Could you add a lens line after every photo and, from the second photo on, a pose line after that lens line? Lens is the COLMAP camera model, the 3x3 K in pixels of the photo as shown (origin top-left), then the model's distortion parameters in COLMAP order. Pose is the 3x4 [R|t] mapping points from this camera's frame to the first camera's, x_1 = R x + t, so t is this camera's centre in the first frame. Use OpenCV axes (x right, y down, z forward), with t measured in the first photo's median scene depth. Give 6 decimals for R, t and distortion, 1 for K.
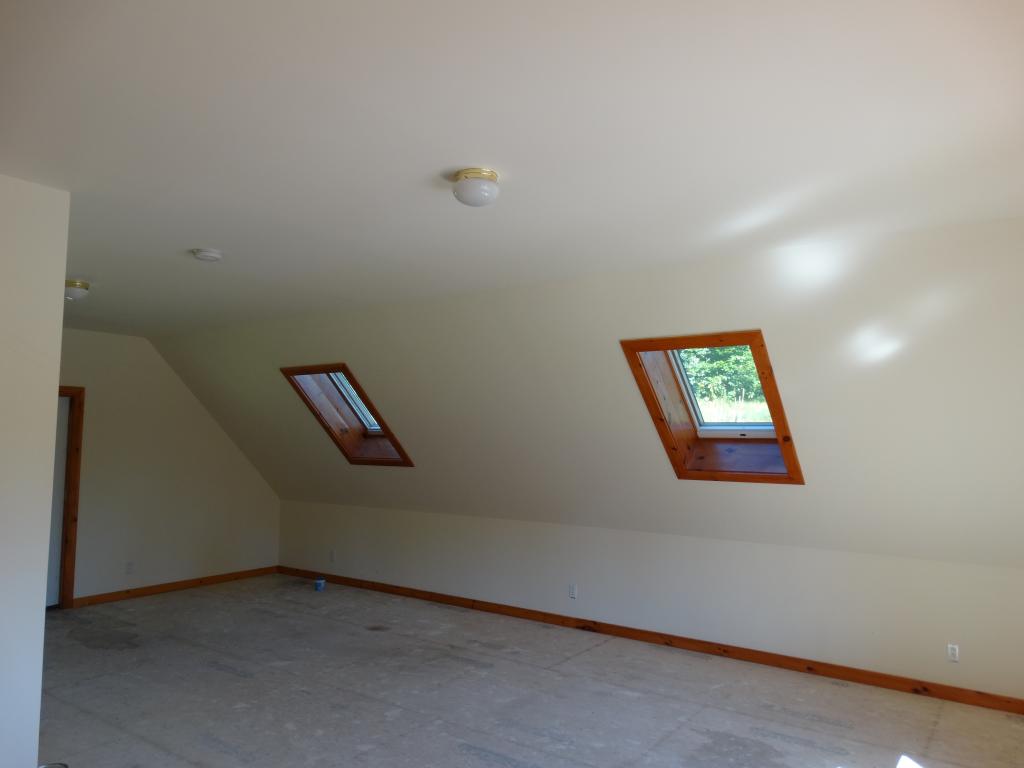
lens RADIAL K [[727.9, 0, 507.7], [0, 727.9, 384.5], [0, 0, 1]] dist [0.006919, -0.000716]
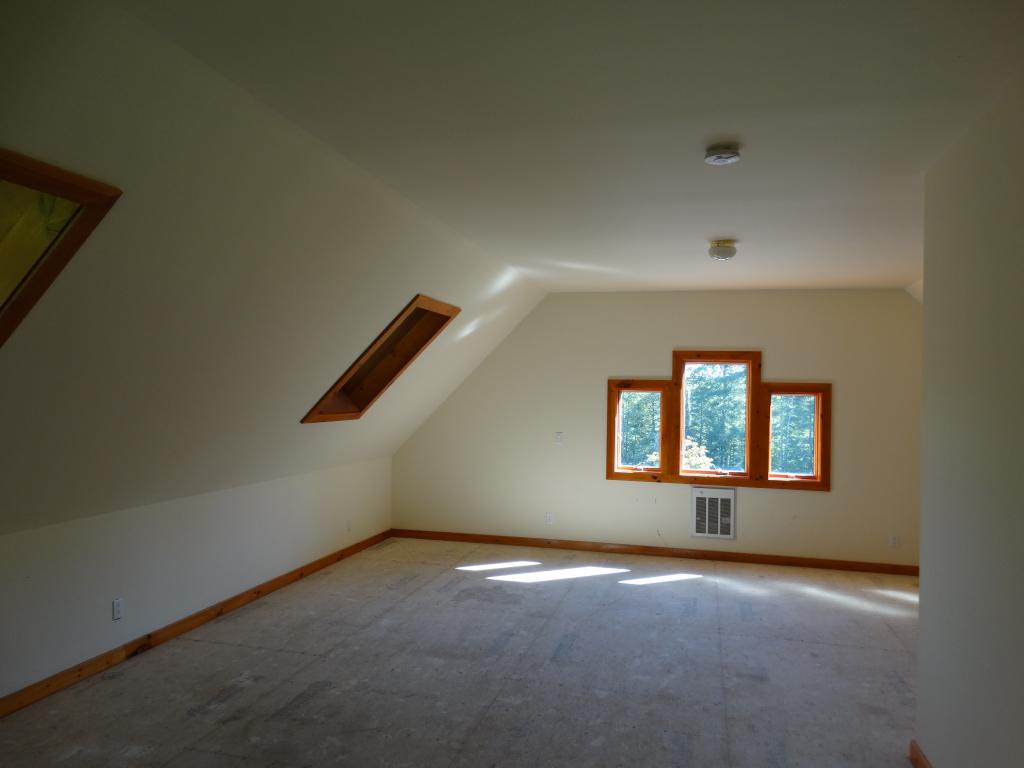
lens RADIAL K [[727.9, 0, 507.7], [0, 727.9, 384.5], [0, 0, 1]] dist [0.006919, -0.000716]
pose [[-0.341836, -0.015689, 0.939629, -0.878712], [-0.083279, 0.996433, -0.013660, 0.072428], [-0.936062, -0.082921, -0.341923, 1.200574]]
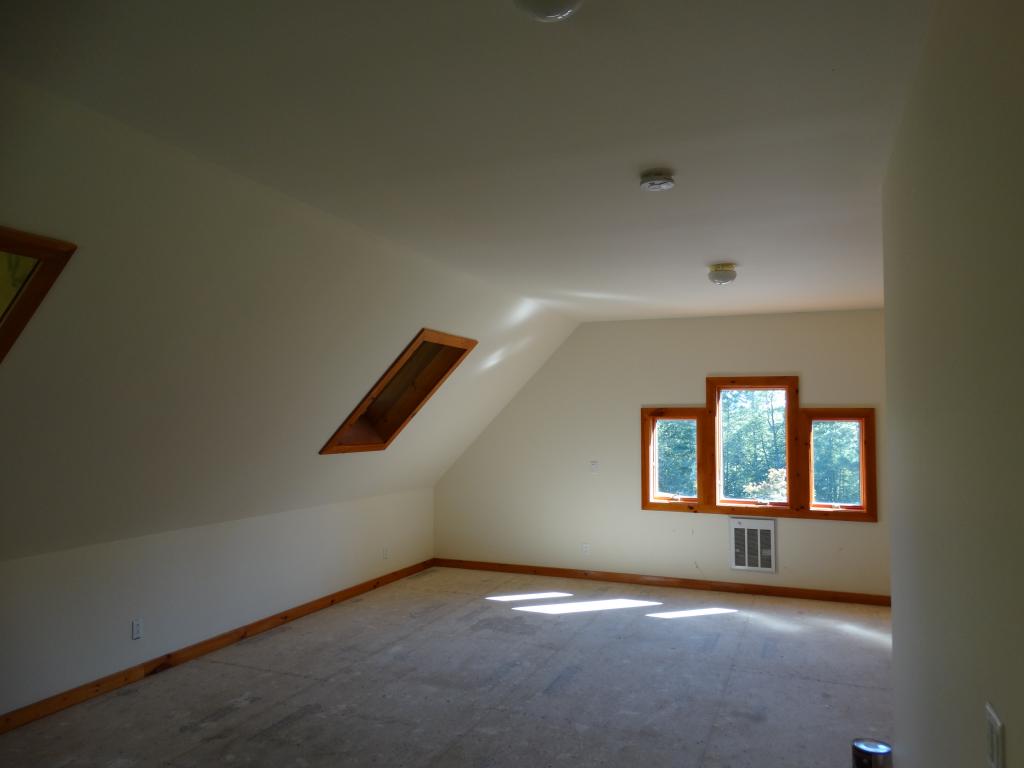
lens RADIAL K [[724.9, 0, 513.5], [0, 724.9, 381.1], [0, 0, 1]] dist [-0.003451, 0.006414]
pose [[-0.217943, 0.035529, 0.975315, -0.927589], [-0.069226, 0.996257, -0.051761, 0.064331], [-0.973503, -0.078798, -0.214668, 1.068592]]
